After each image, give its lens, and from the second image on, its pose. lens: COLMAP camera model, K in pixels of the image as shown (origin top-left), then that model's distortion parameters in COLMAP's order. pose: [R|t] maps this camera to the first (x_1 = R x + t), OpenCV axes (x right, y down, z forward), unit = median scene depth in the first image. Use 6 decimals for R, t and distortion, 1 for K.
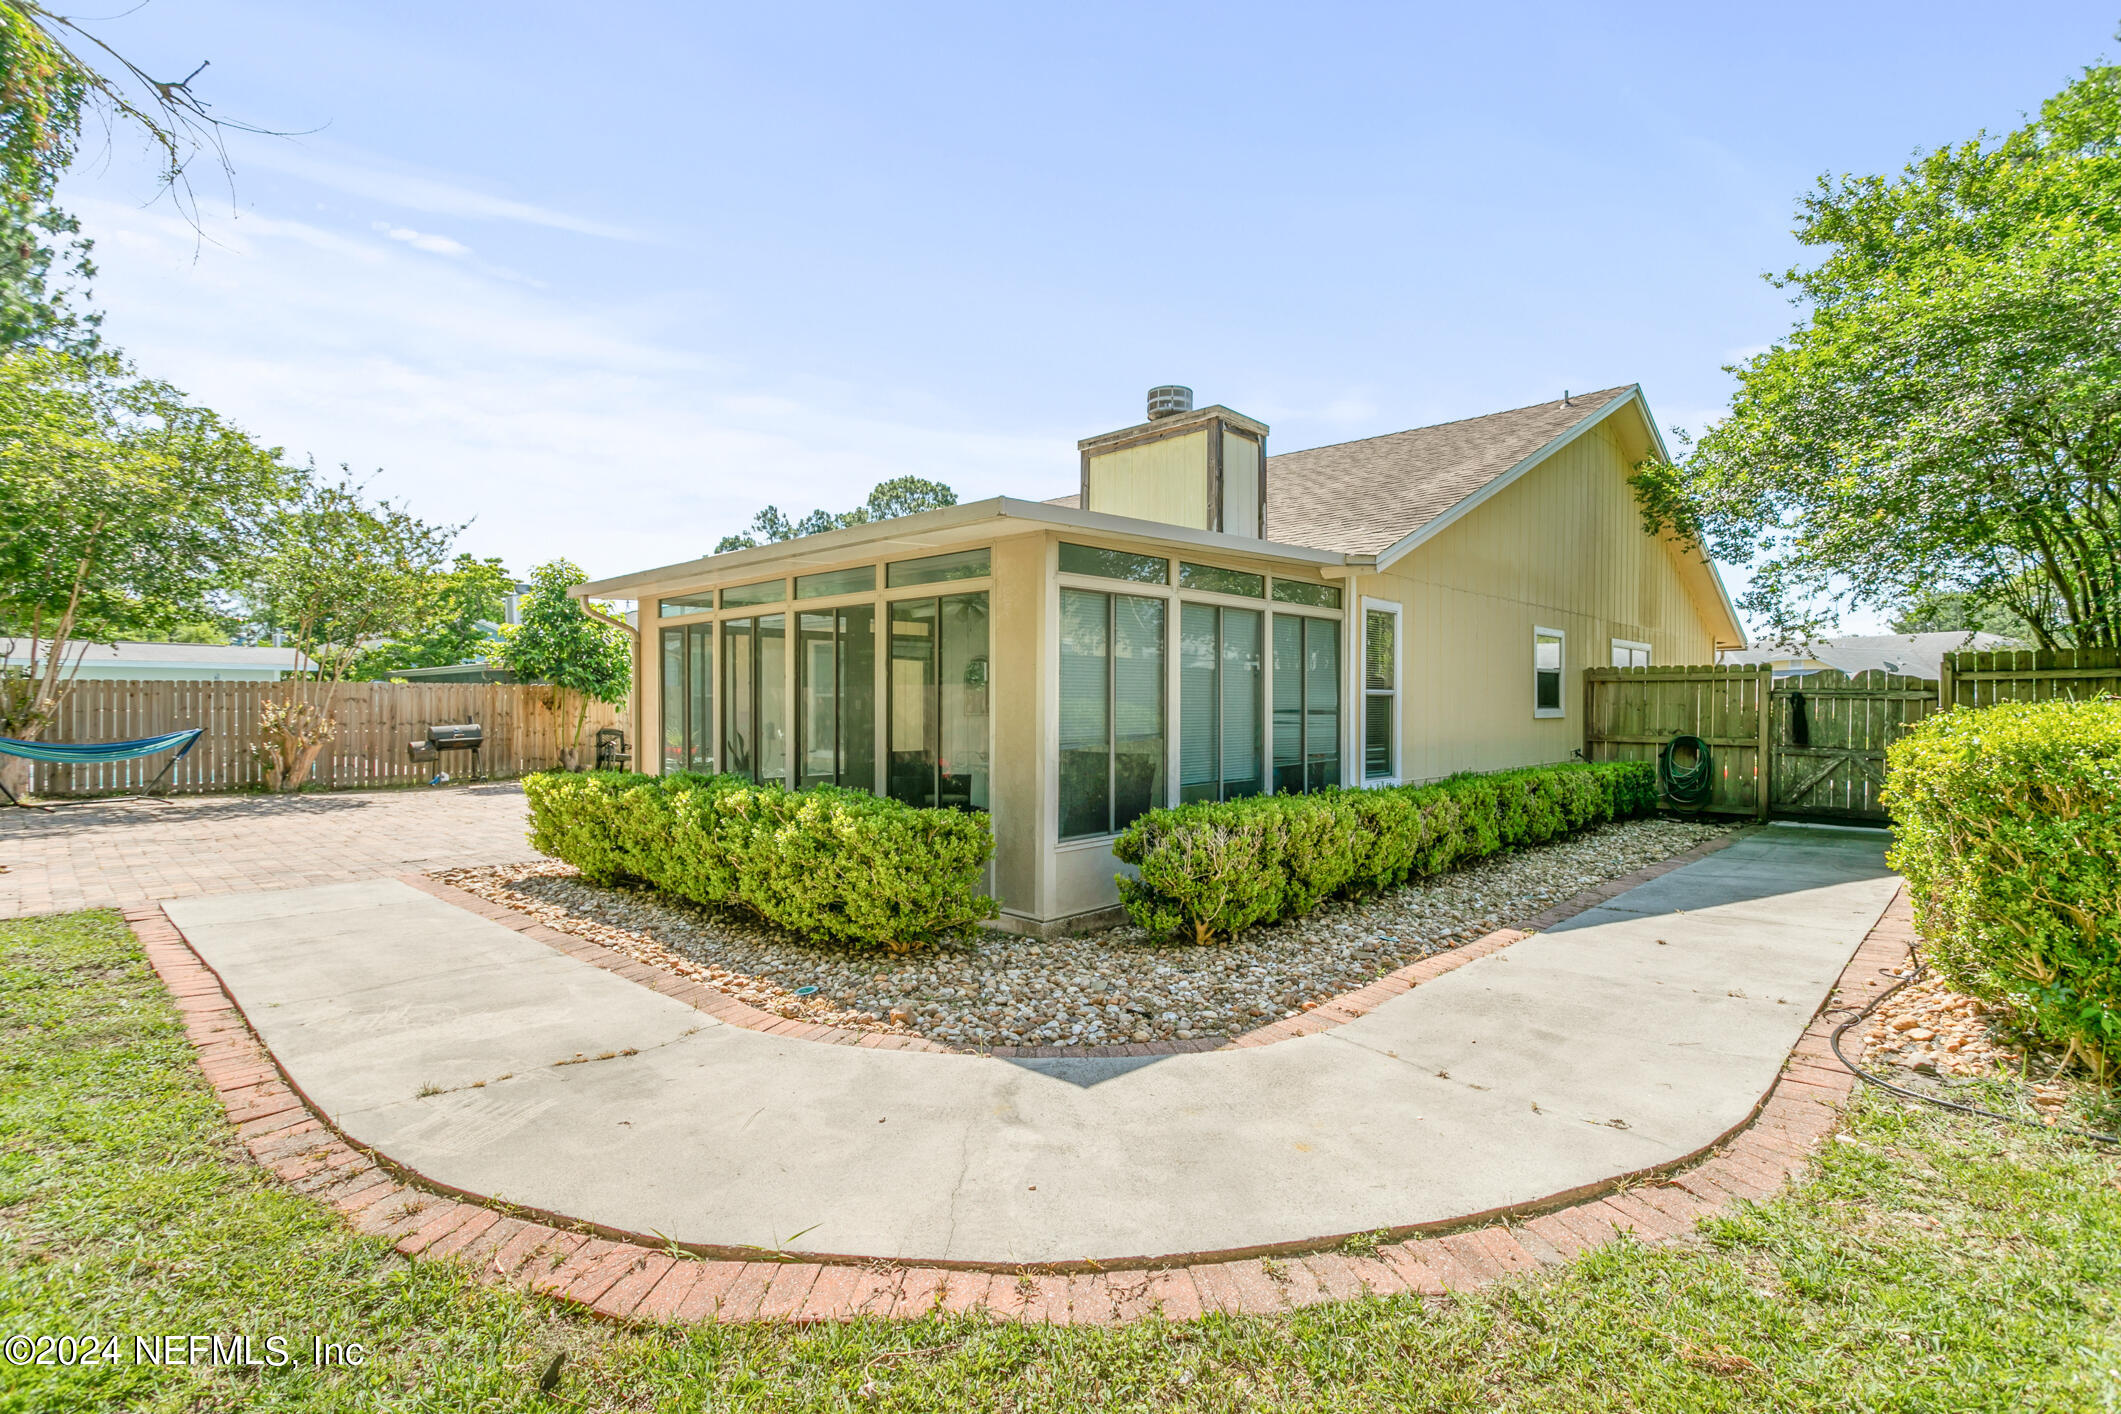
lens RADIAL K [[1001.9, 0, 1060.5], [0, 1001.9, 707.0], [0, 0, 1]] dist [0.000761, 0.000524]
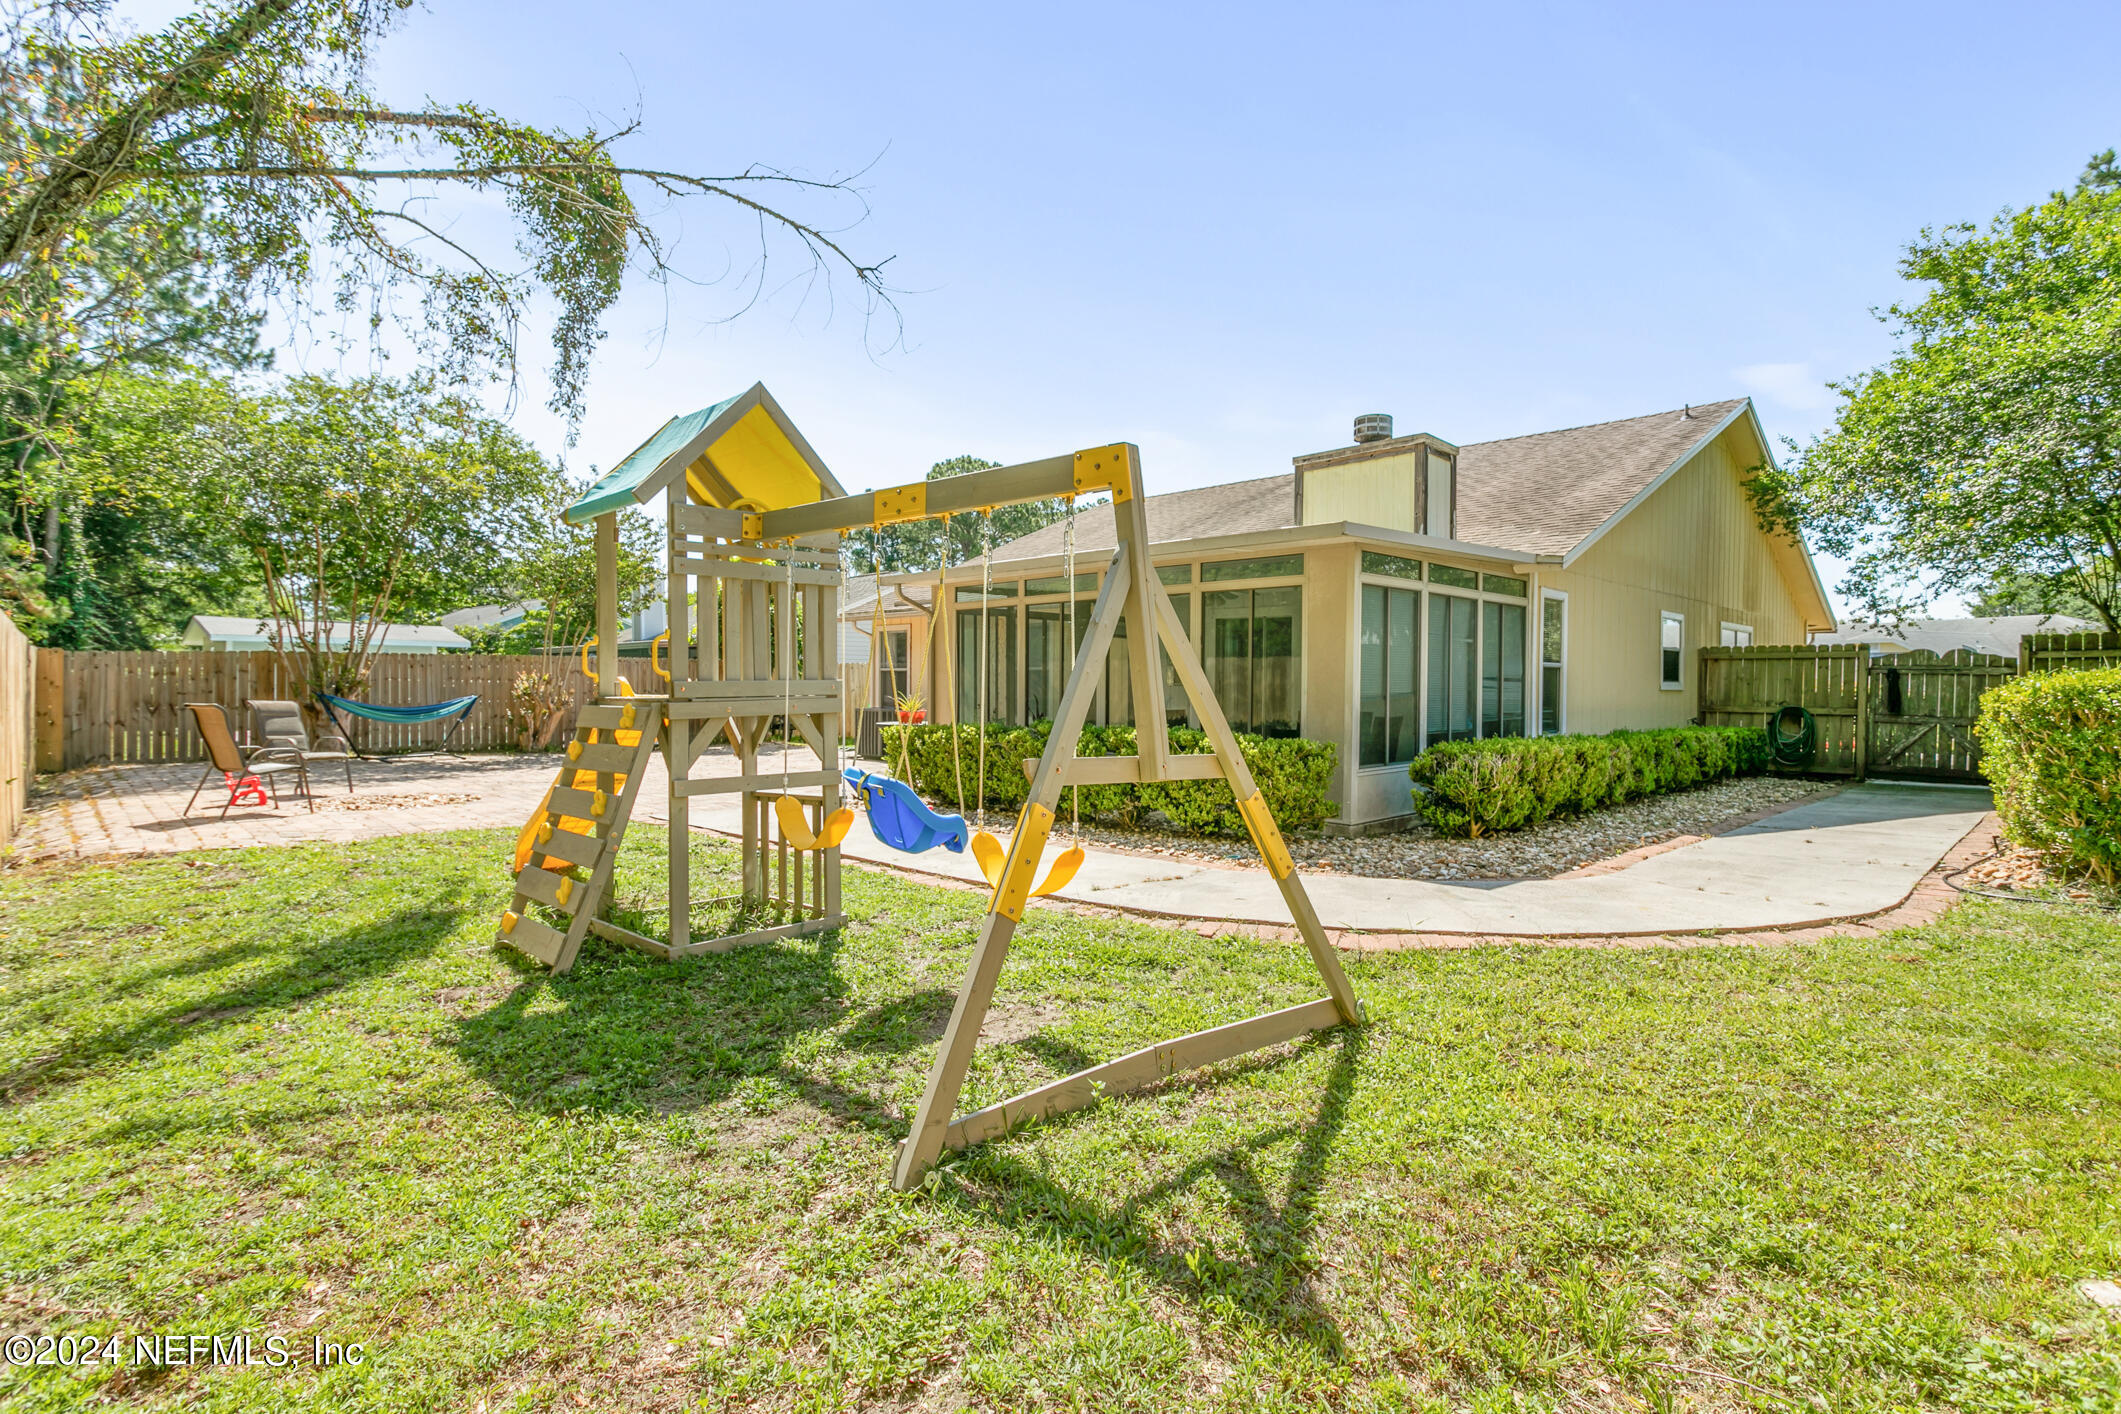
lens RADIAL K [[1051.2, 0, 1038.0], [0, 1051.2, 700.1], [0, 0, 1]] dist [-0.001139, 0.000815]
pose [[0.999474, 0.005249, -0.032008, -0.246469], [-0.004956, 0.999945, 0.009228, 0.018107], [0.032054, -0.009064, 0.999445, -0.284393]]
